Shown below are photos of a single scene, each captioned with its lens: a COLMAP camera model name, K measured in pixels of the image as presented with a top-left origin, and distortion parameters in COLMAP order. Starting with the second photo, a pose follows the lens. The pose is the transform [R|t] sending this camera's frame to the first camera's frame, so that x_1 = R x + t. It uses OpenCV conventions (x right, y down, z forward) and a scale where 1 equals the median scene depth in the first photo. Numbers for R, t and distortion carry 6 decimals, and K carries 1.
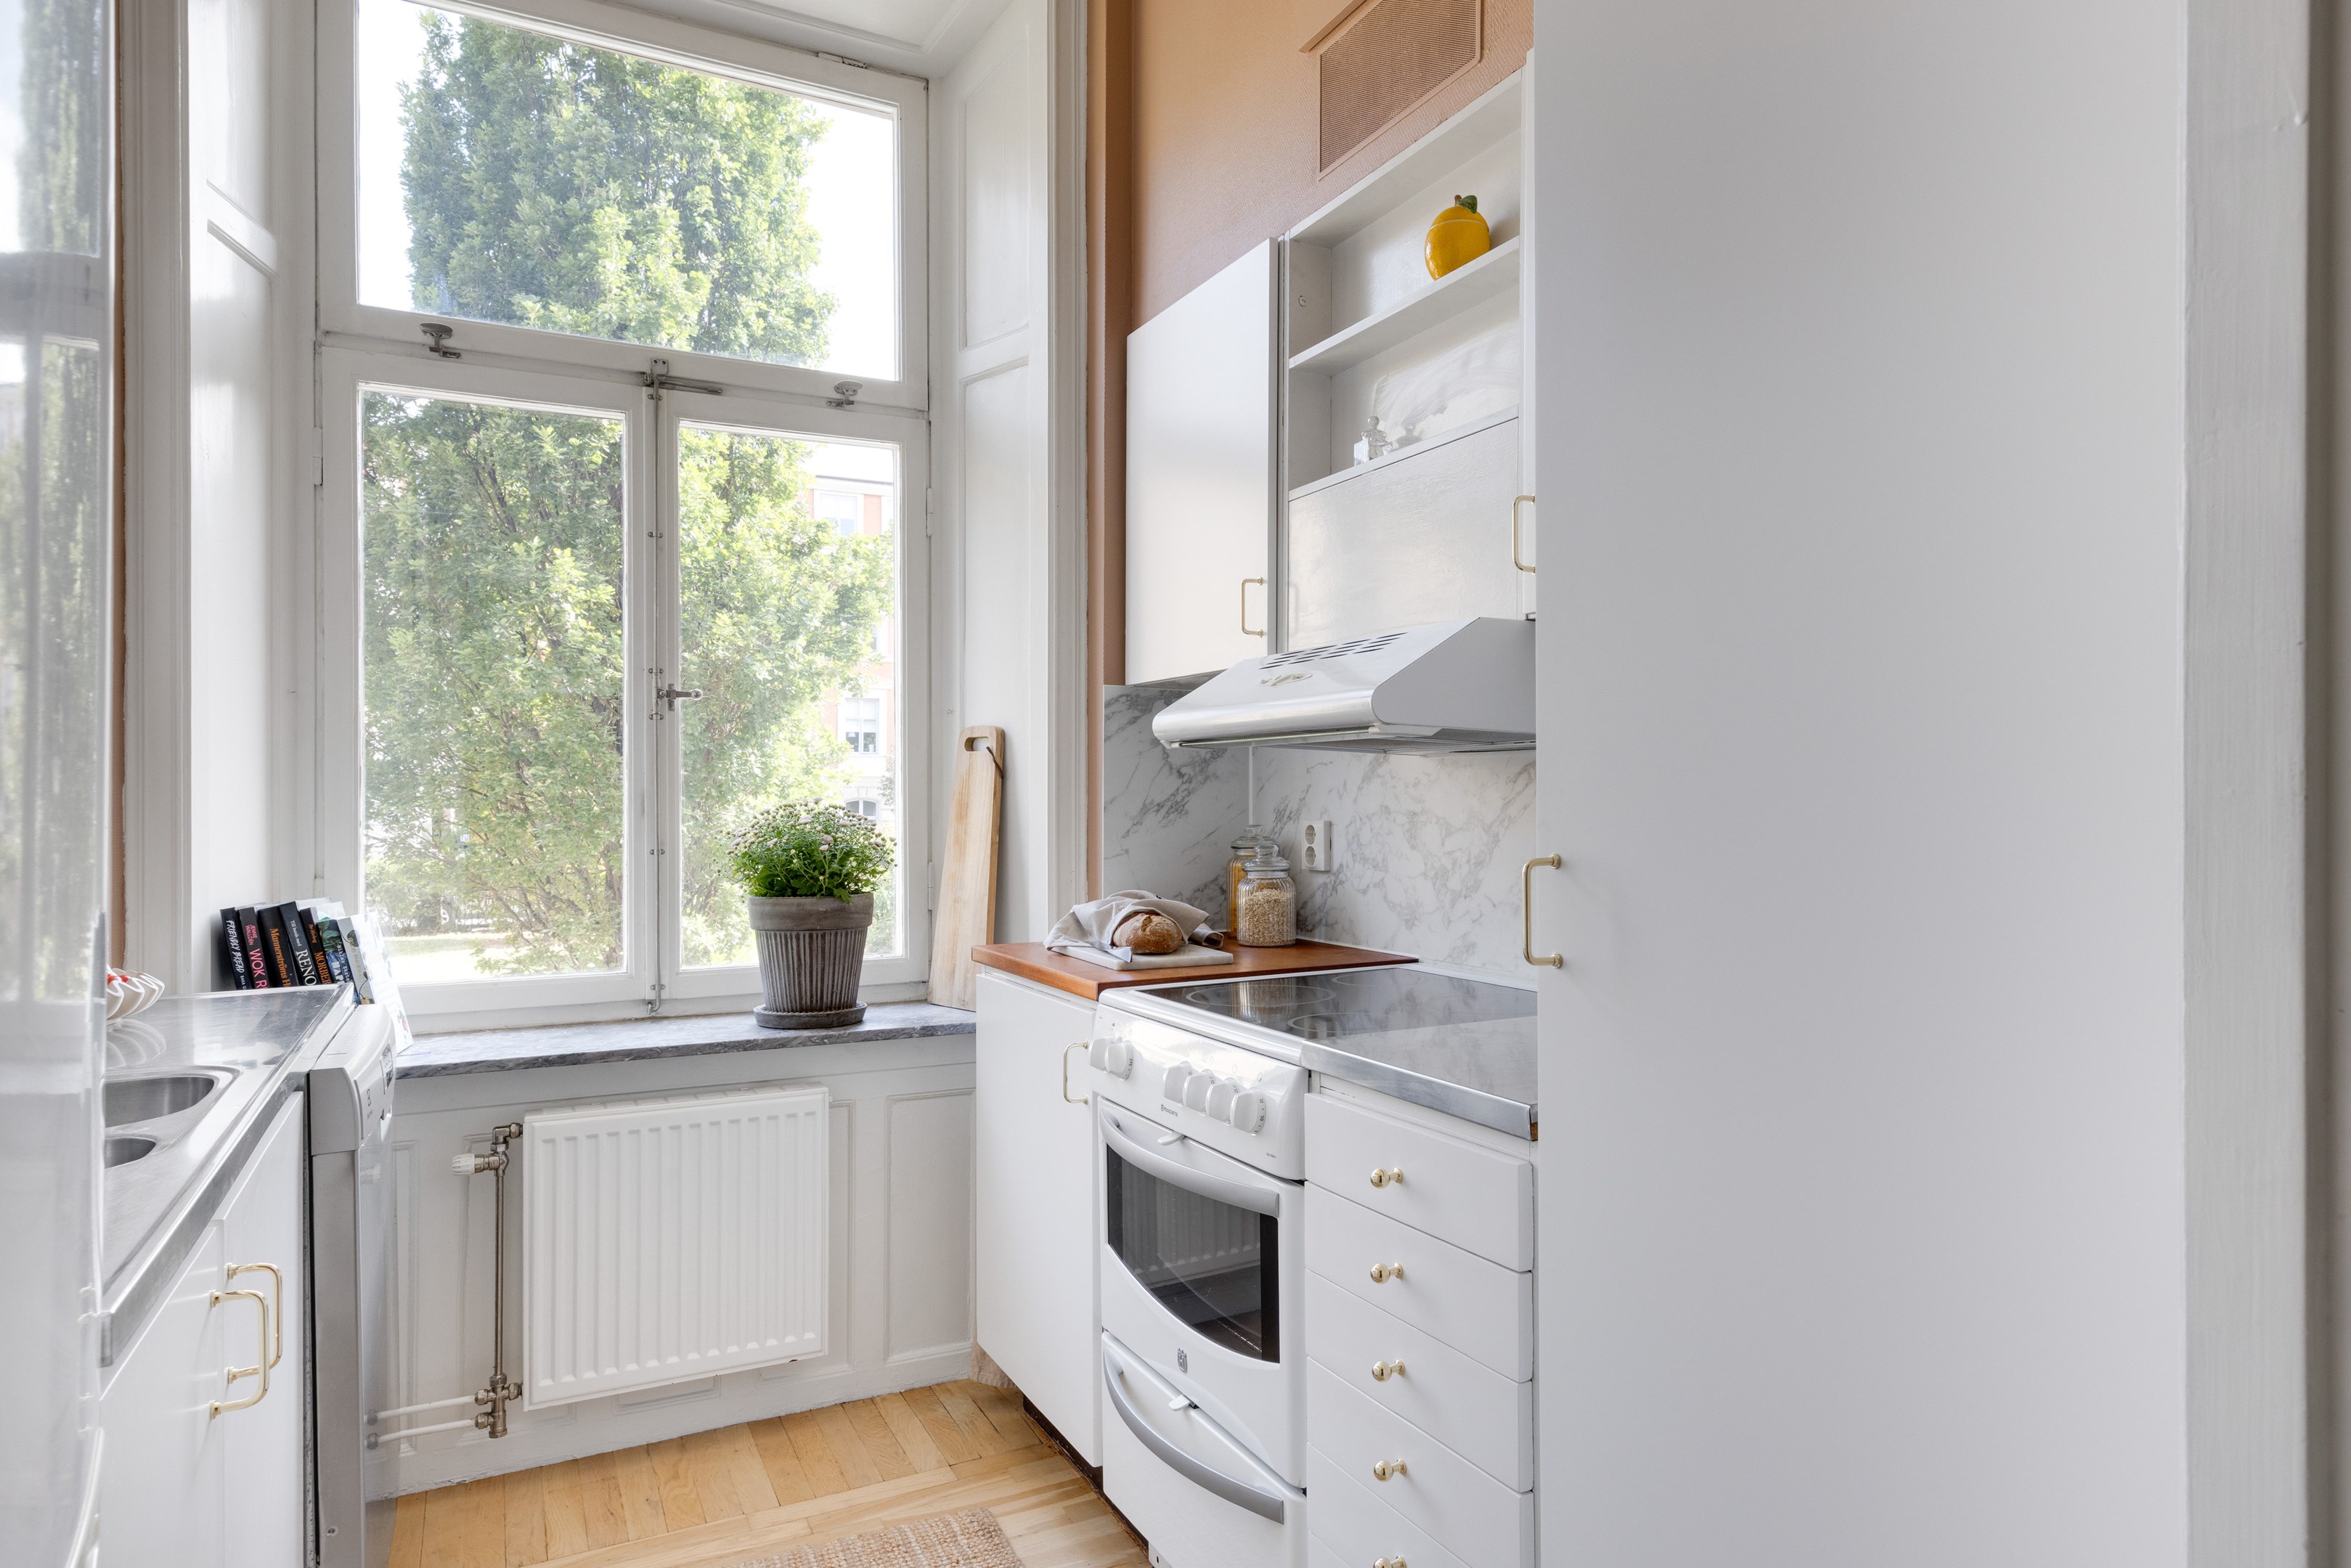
lens RADIAL K [[1378.0, 0, 1216.7], [0, 1378.0, 804.1], [0, 0, 1]] dist [0.022278, 0.001293]
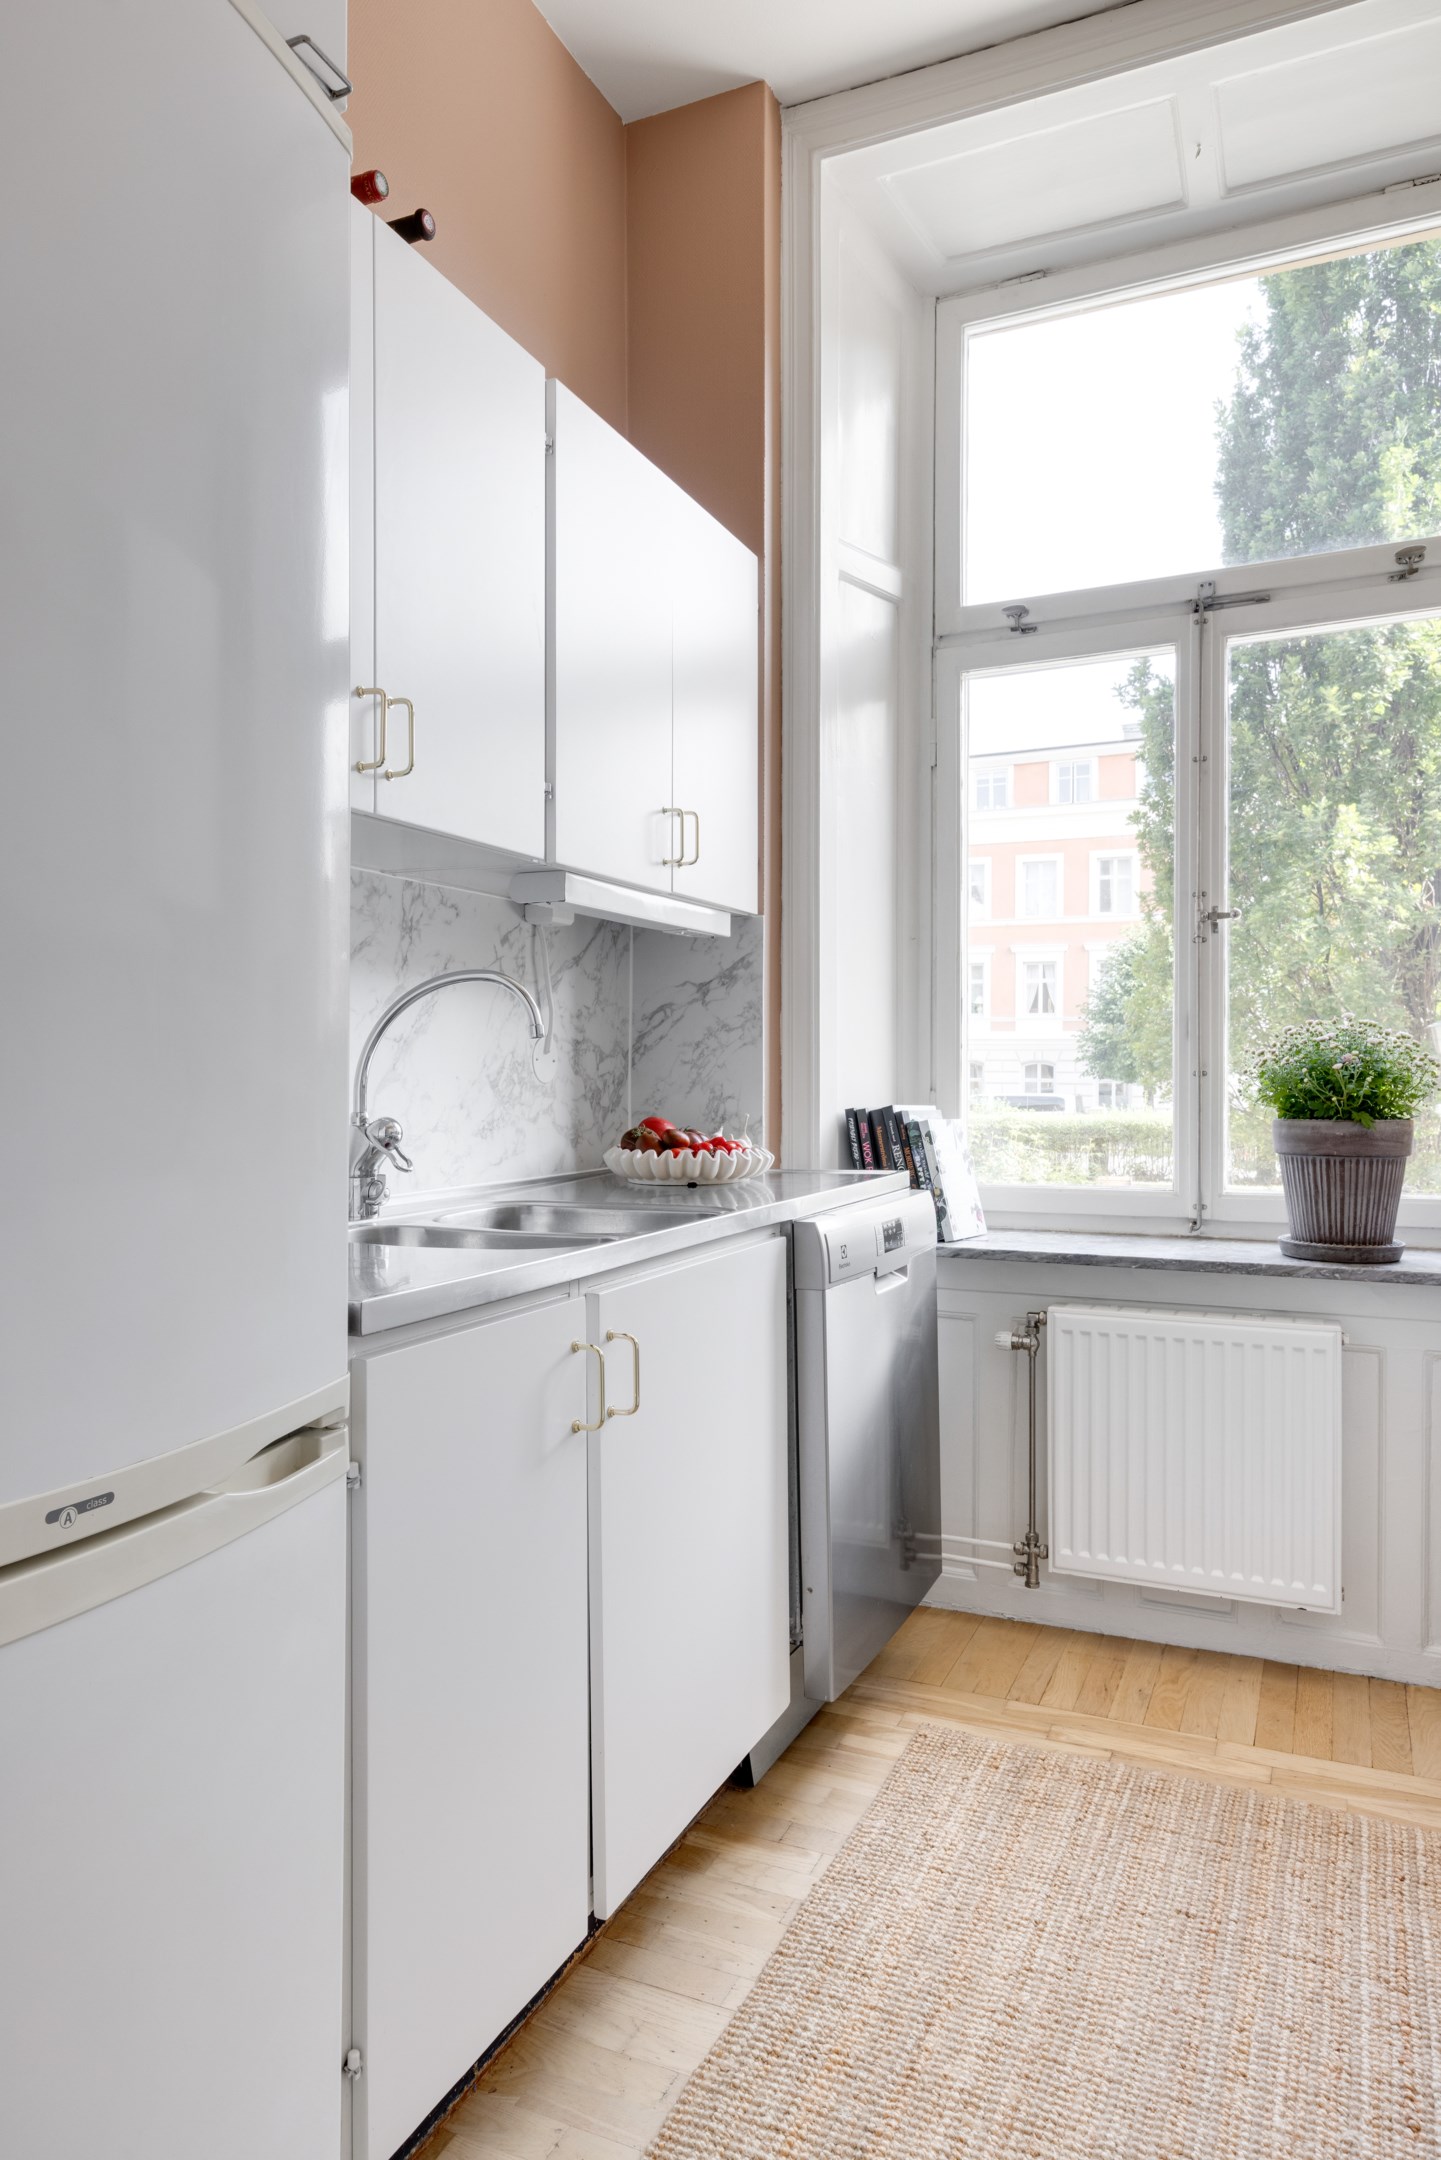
lens RADIAL K [[1357.2, 0, 698.2], [0, 1357.2, 1084.1], [0, 0, 1]] dist [0.025359, -0.005565]
pose [[0.629442, 0.013098, -0.776937, 0.161351], [0.000578, 0.999850, 0.017325, 0.029008], [0.777047, -0.011354, 0.629340, 0.102542]]
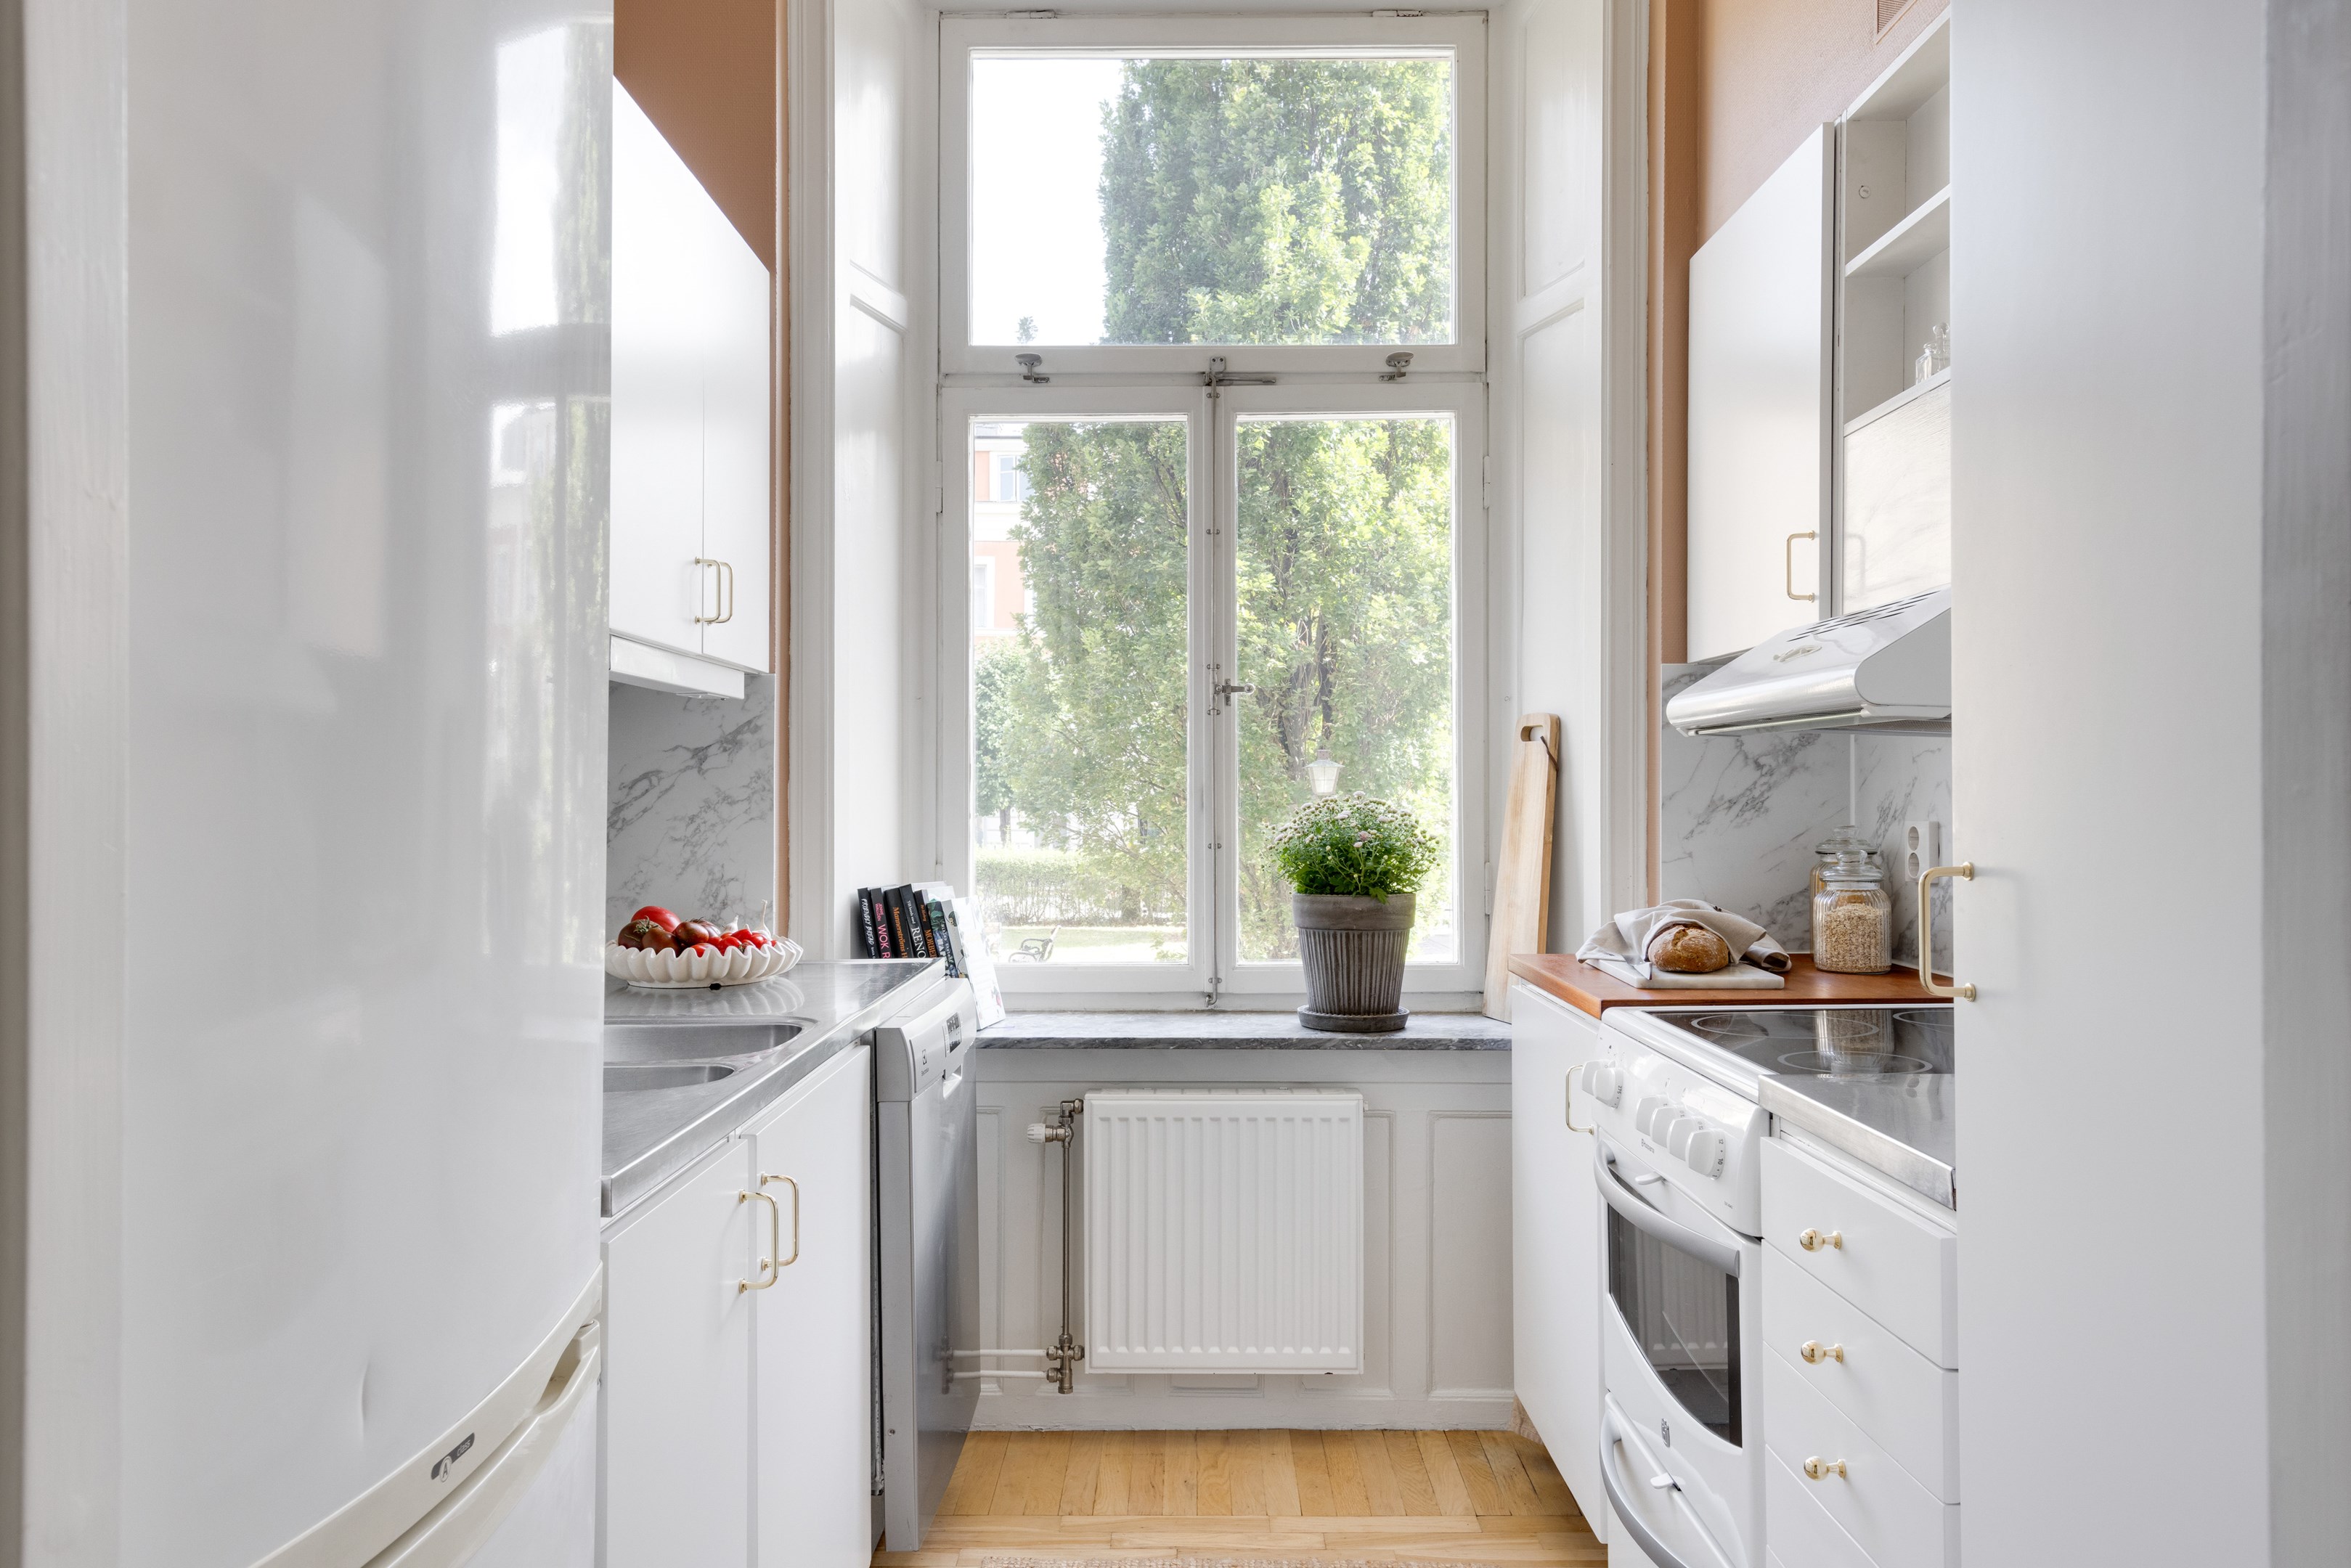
lens RADIAL K [[1554.2, 0, 1166.7], [0, 1554.2, 795.1], [0, 0, 1]] dist [0.035721, -0.001230]
pose [[0.884689, 0.001079, -0.466180, 0.107425], [-0.002224, 0.999996, -0.001907, -0.000413], [0.466176, 0.002724, 0.884688, -0.021070]]
